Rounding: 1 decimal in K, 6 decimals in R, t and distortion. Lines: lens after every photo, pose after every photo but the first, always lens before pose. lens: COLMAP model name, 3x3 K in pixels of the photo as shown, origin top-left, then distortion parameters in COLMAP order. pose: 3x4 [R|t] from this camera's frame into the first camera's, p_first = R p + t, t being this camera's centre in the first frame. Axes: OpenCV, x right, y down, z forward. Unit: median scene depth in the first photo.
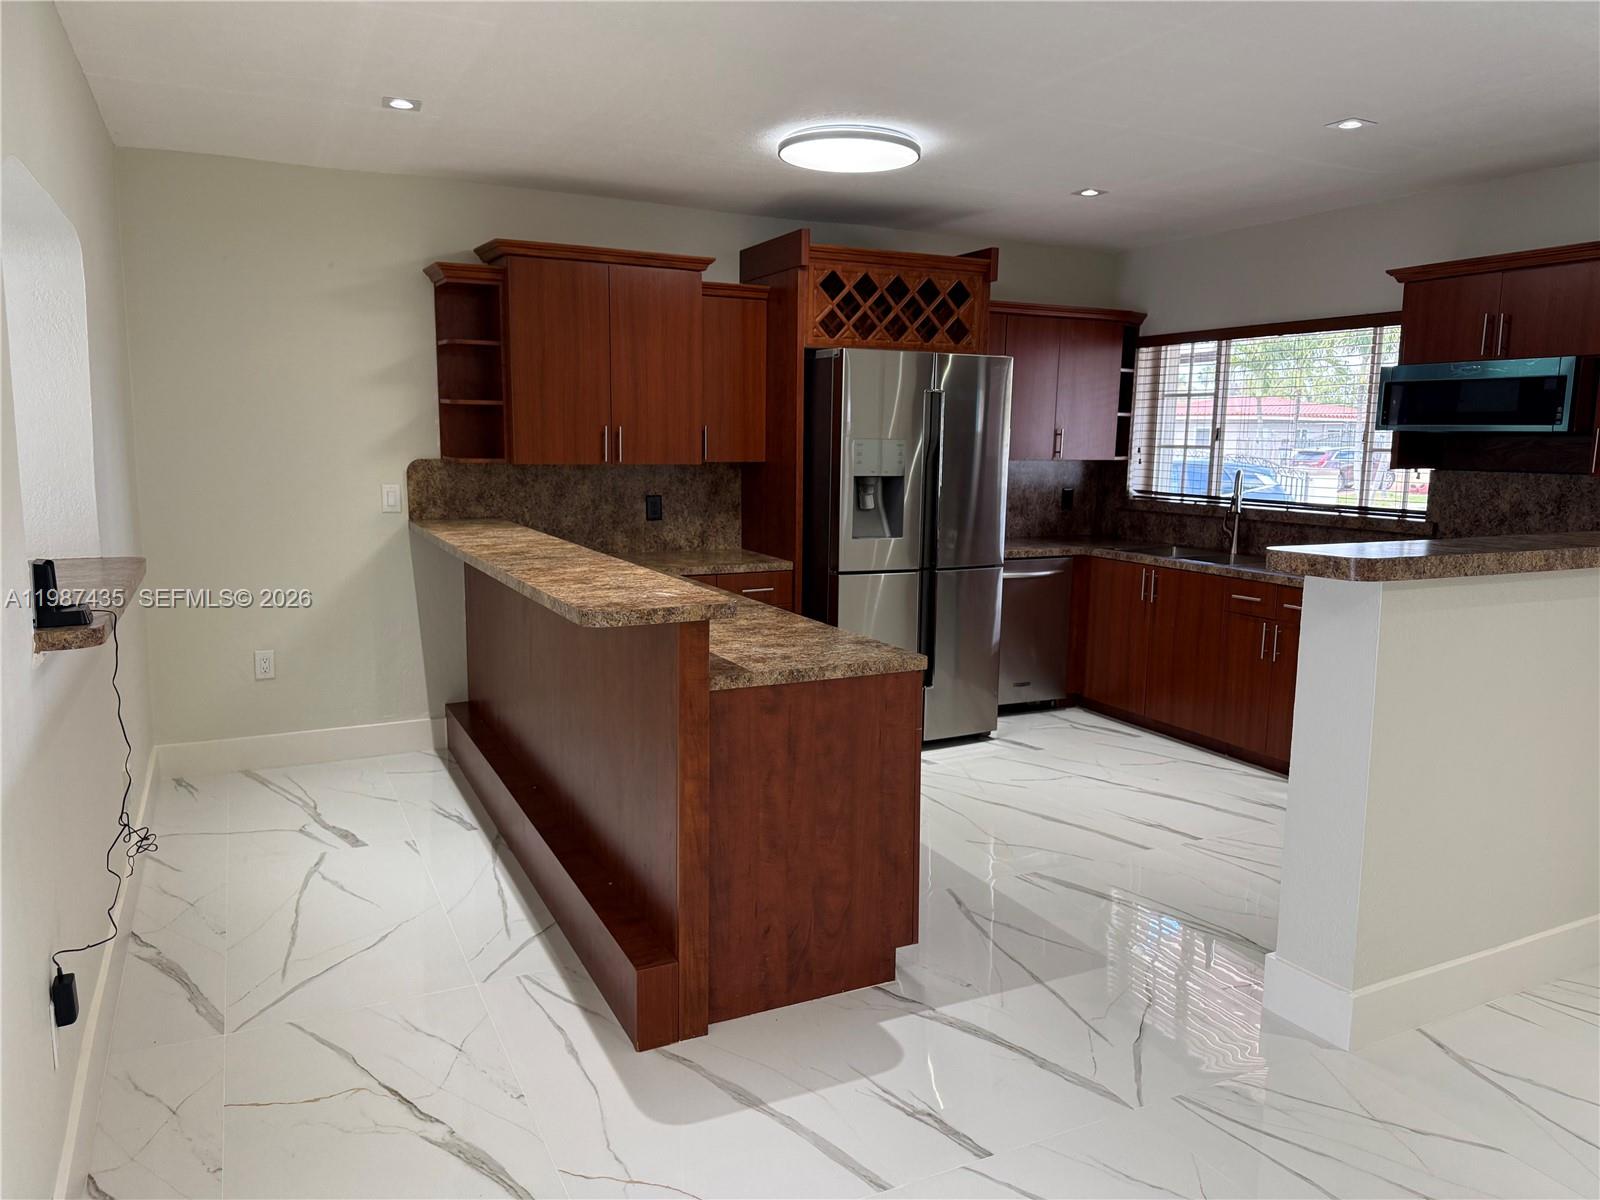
lens RADIAL K [[1133.6, 0, 799.5], [0, 1133.6, 587.5], [0, 0, 1]] dist [0.060113, -0.084285]
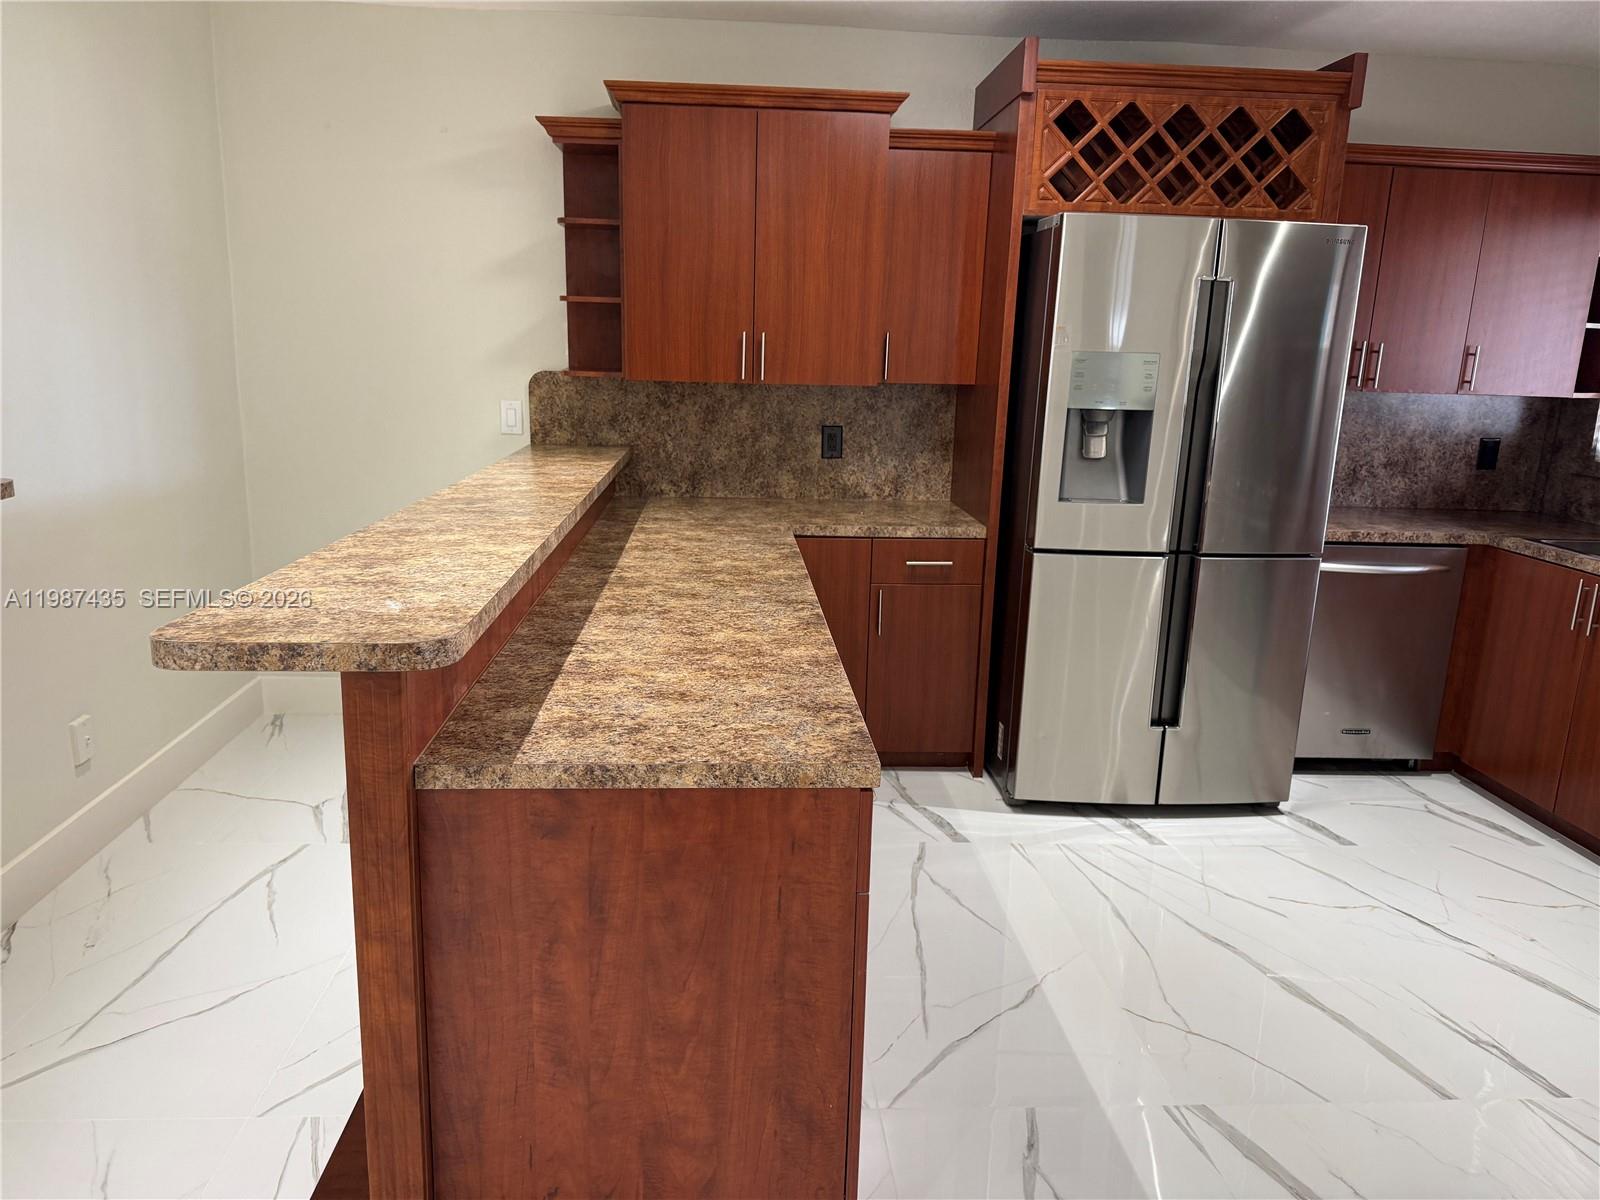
lens RADIAL K [[1133.6, 0, 783.1], [0, 1133.6, 597.5], [0, 0, 1]] dist [0.060113, -0.084285]
pose [[0.922692, 0.097993, -0.372877, 0.149408], [-0.069714, 0.993623, 0.088617, -0.033862], [0.379183, -0.055771, 0.923639, 0.293033]]
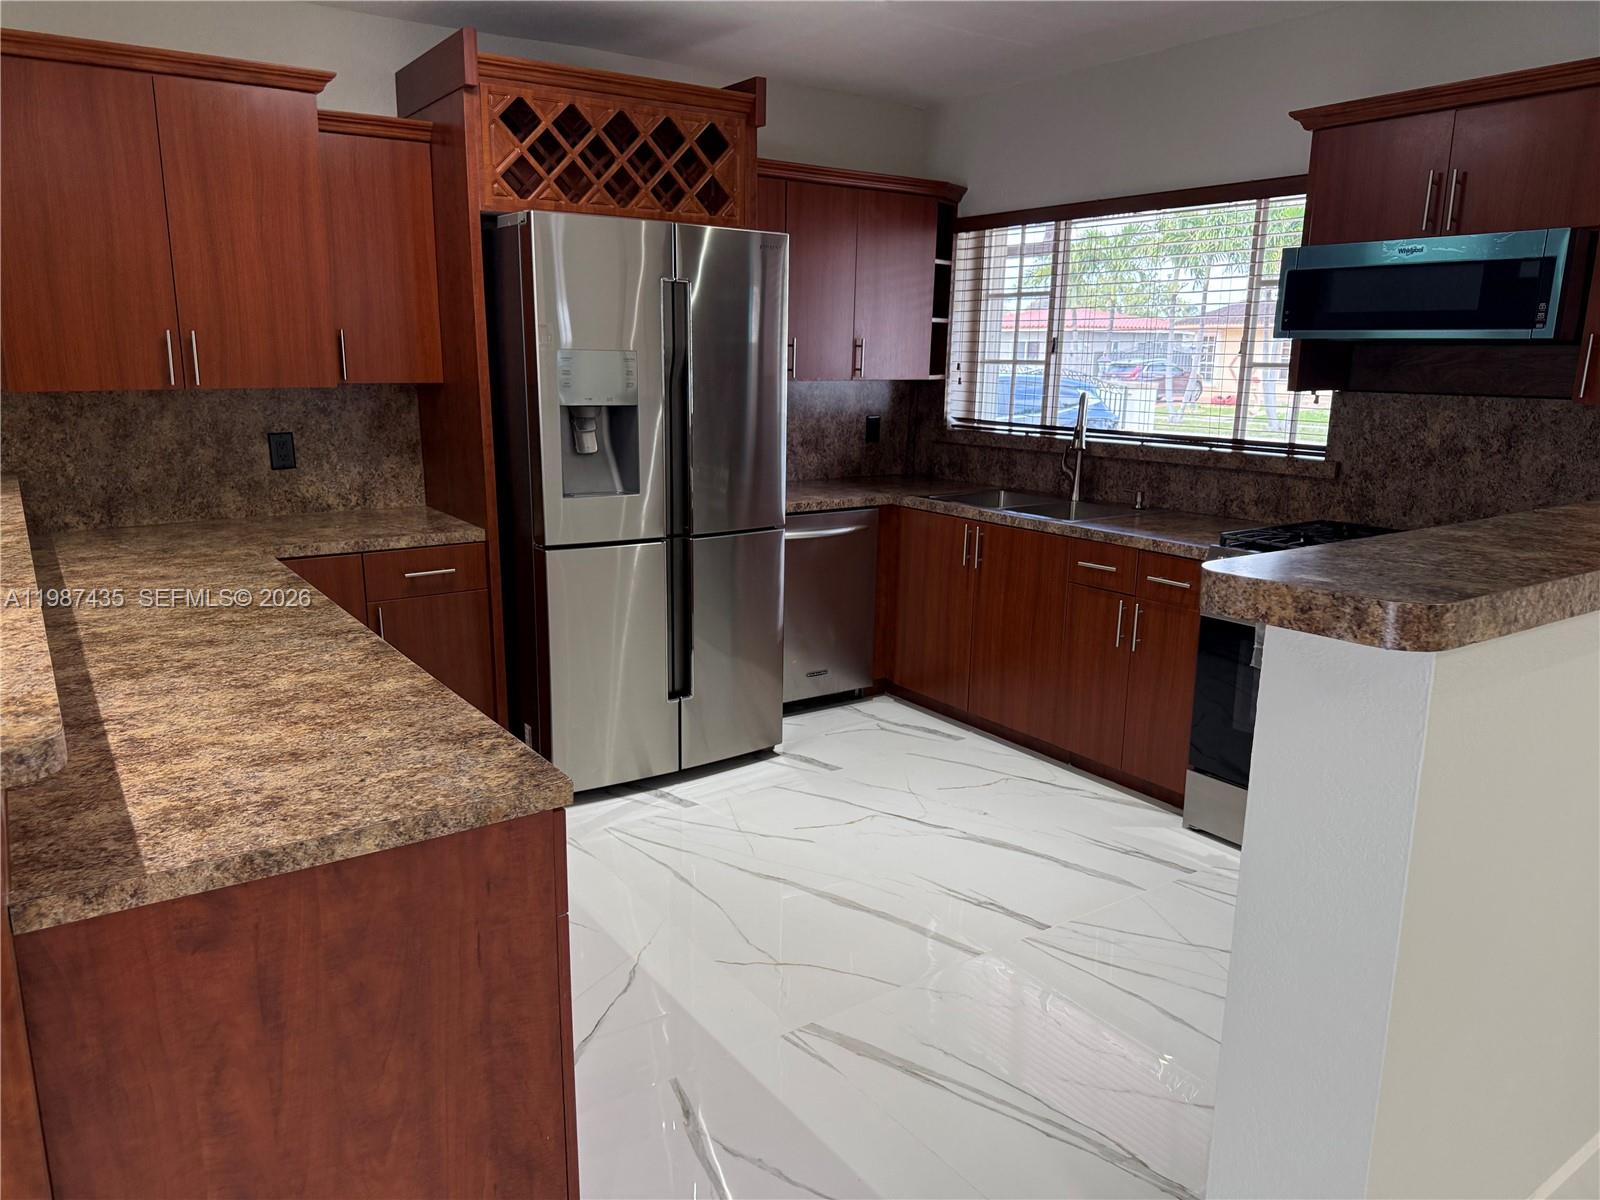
lens RADIAL K [[1133.6, 0, 793.1], [0, 1133.6, 607.7], [0, 0, 1]] dist [0.060113, -0.084285]
pose [[0.988973, -0.033920, 0.144160, 0.081462], [0.020612, 0.995469, 0.092828, -0.036423], [-0.146656, -0.088832, 0.985191, 0.281198]]
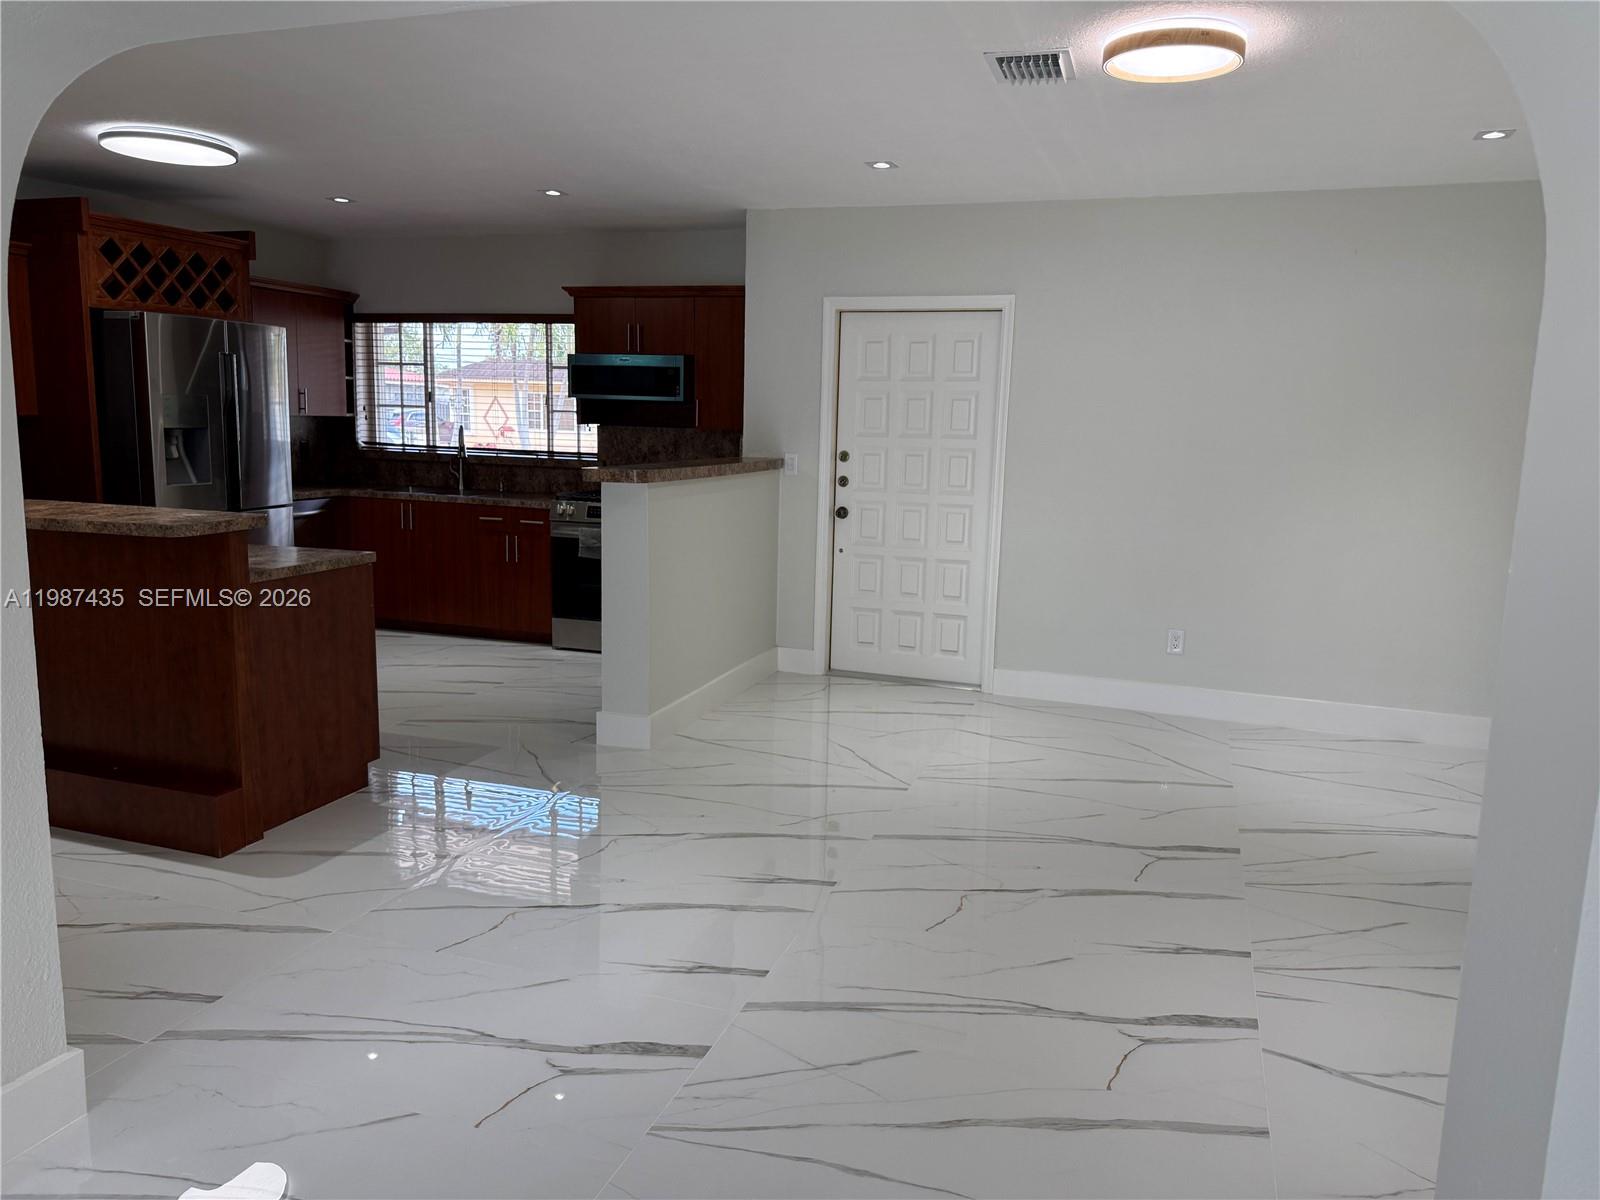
lens RADIAL K [[1133.6, 0, 824.3], [0, 1133.6, 588.8], [0, 0, 1]] dist [0.060113, -0.084285]
pose [[0.694462, -0.102461, 0.712197, -0.305137], [0.077844, 0.994698, 0.067198, 0.031573], [-0.715306, 0.008774, 0.698756, -0.234552]]
